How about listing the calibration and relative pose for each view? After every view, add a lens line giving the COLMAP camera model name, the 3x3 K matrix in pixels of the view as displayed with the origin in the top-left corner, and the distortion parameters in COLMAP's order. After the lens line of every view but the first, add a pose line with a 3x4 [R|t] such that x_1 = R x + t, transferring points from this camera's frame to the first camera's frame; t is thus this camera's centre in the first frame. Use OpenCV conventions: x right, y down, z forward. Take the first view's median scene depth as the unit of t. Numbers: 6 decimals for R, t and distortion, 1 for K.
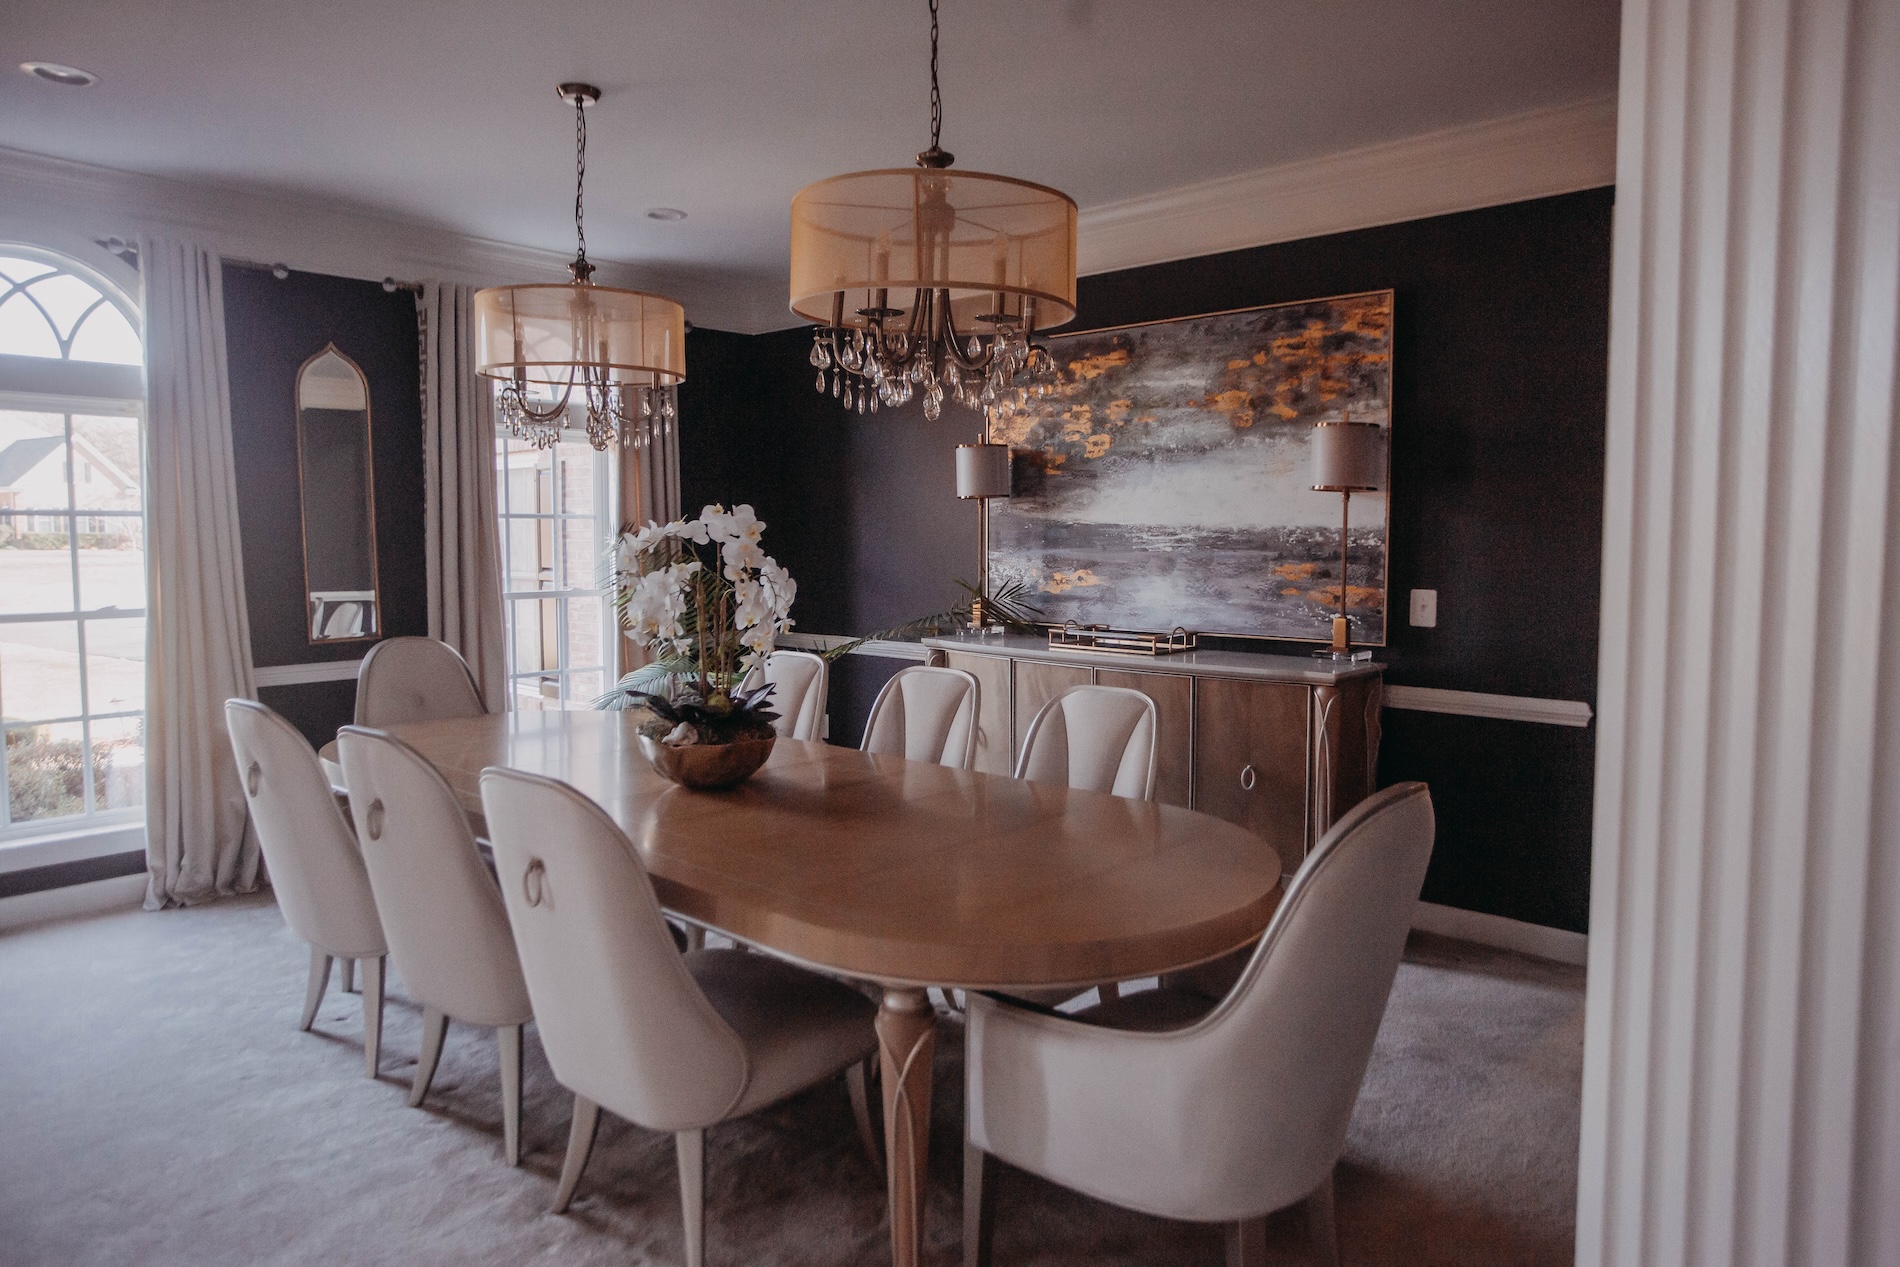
lens RADIAL K [[1168.3, 0, 959.2], [0, 1168.3, 628.9], [0, 0, 1]] dist [-0.055683, -0.000177]
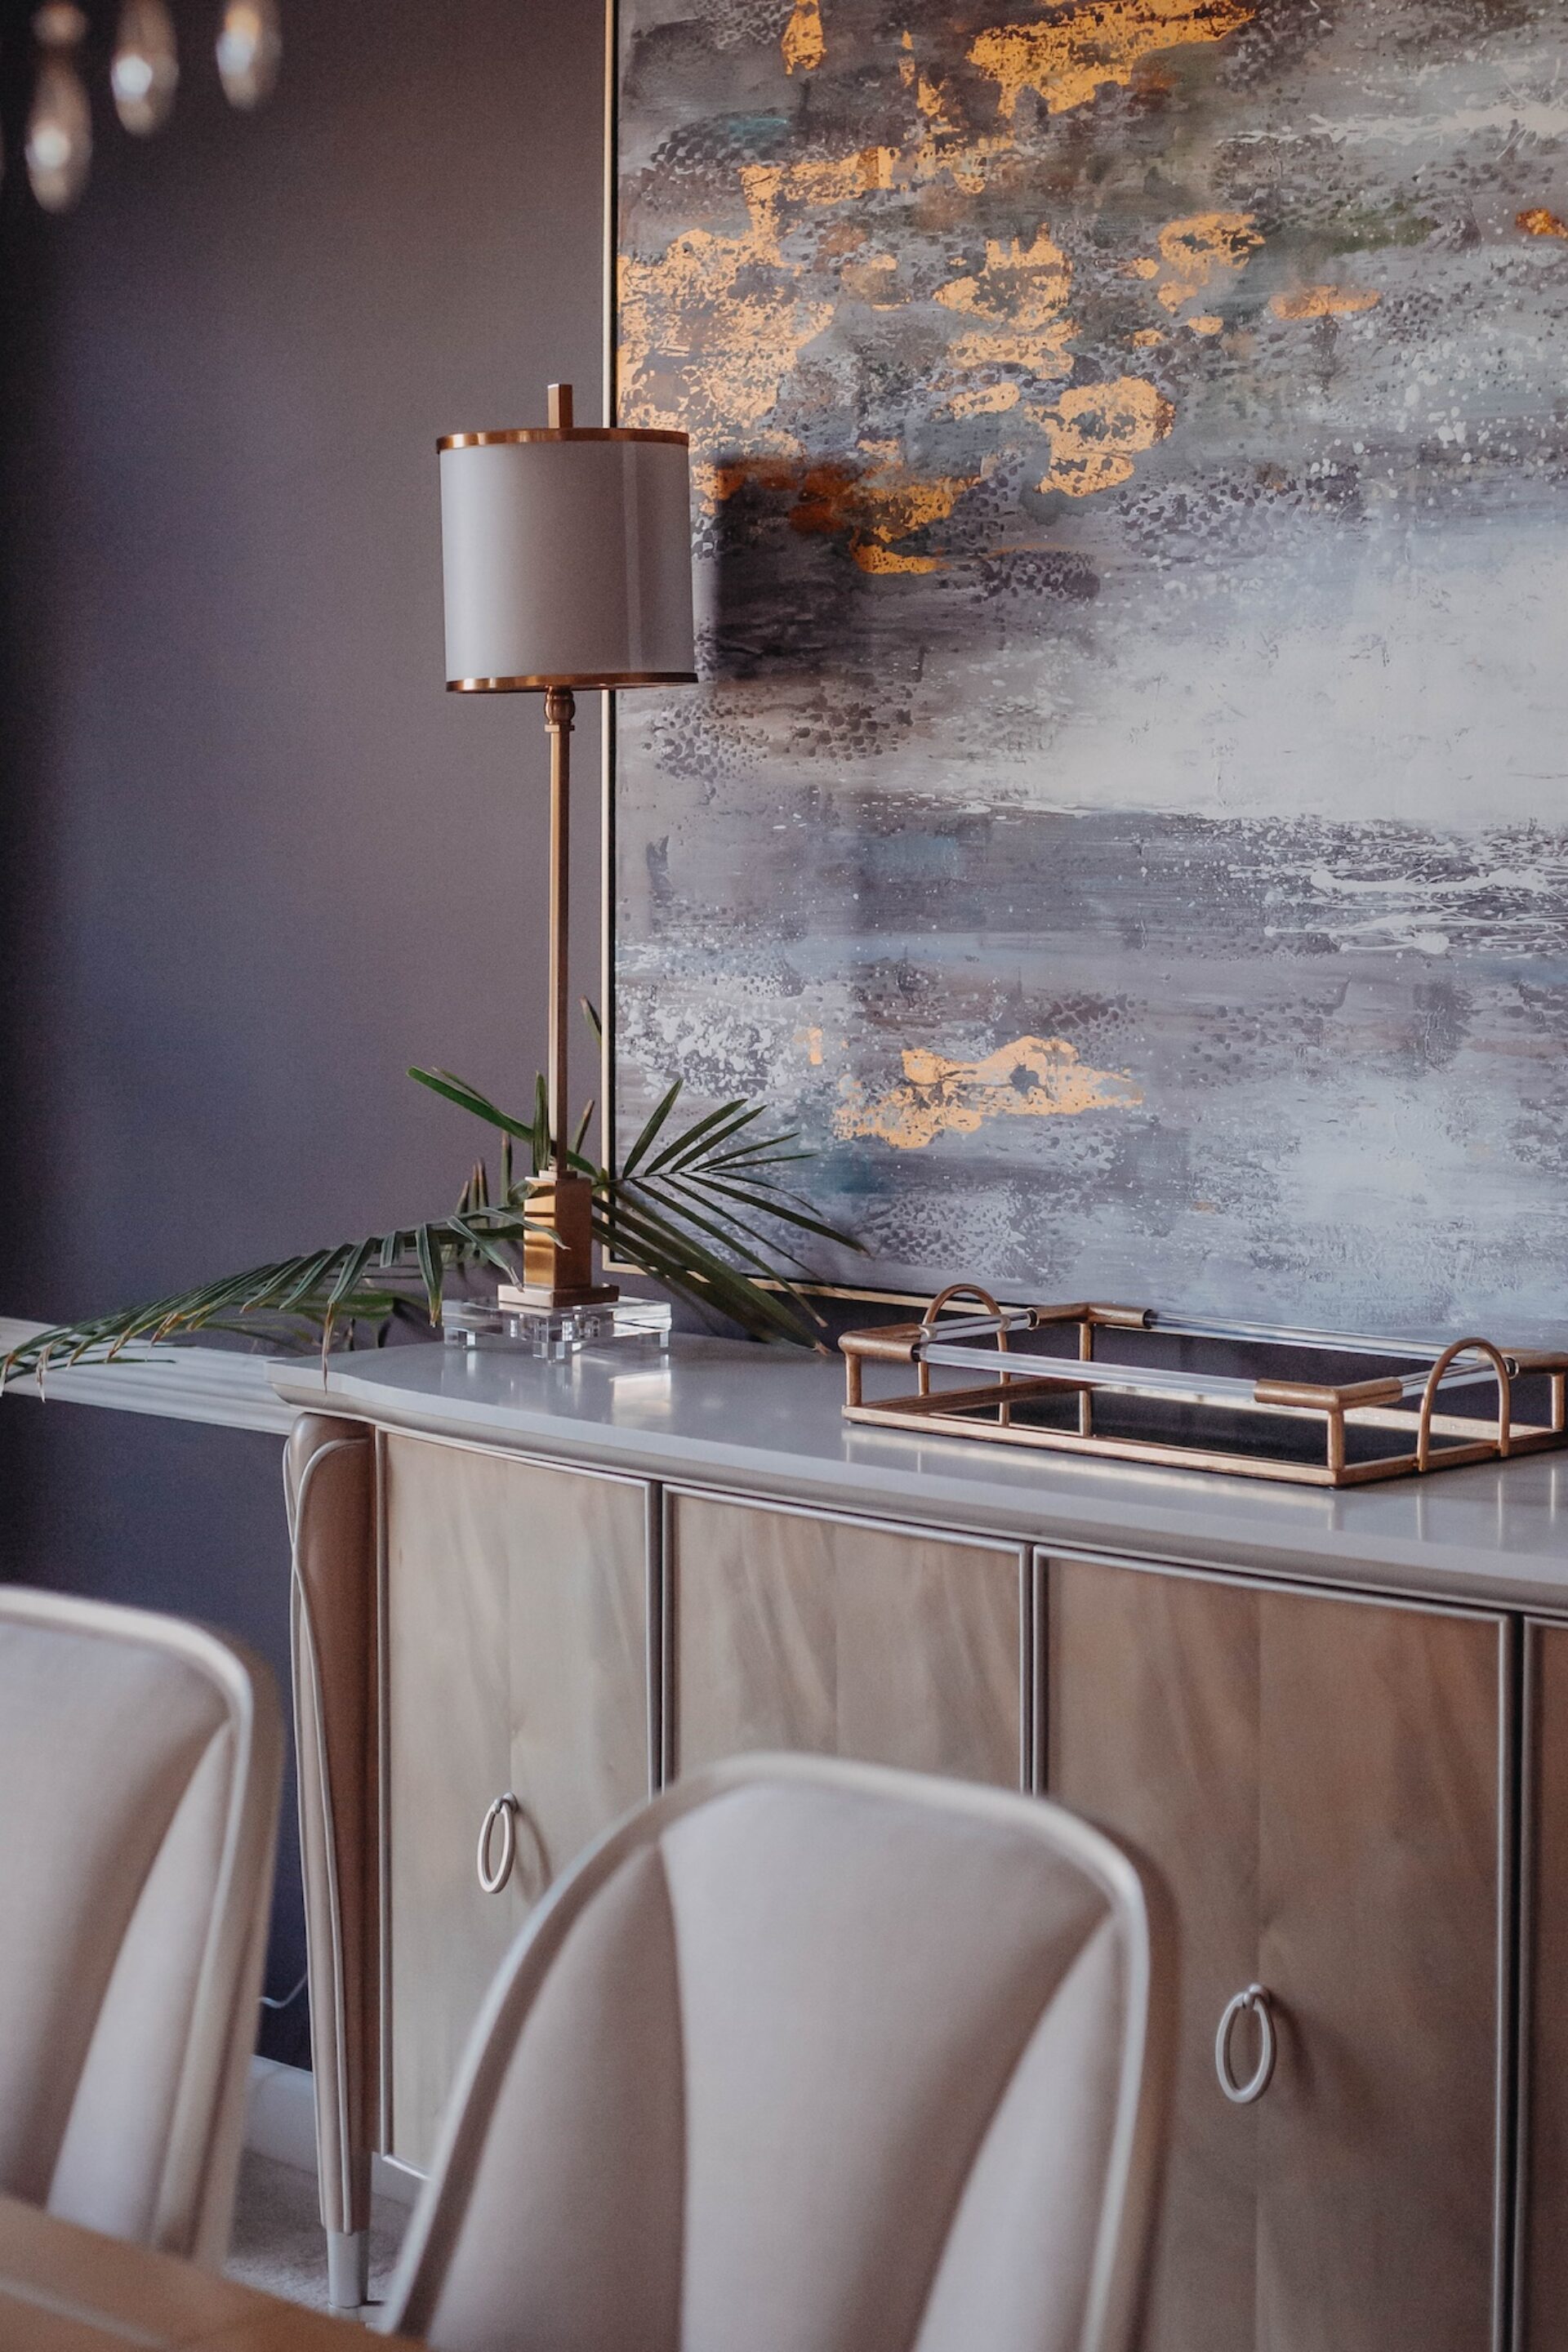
lens RADIAL K [[4321.0, 0, 791.3], [0, 4321.0, 1163.3], [0, 0, 1]] dist [-0.164500, 0.000000]
pose [[0.999501, 0.005554, -0.031095, 0.087532], [-0.005563, 0.999985, -0.000208, -0.028236], [0.031093, 0.000381, 0.999516, 0.240125]]
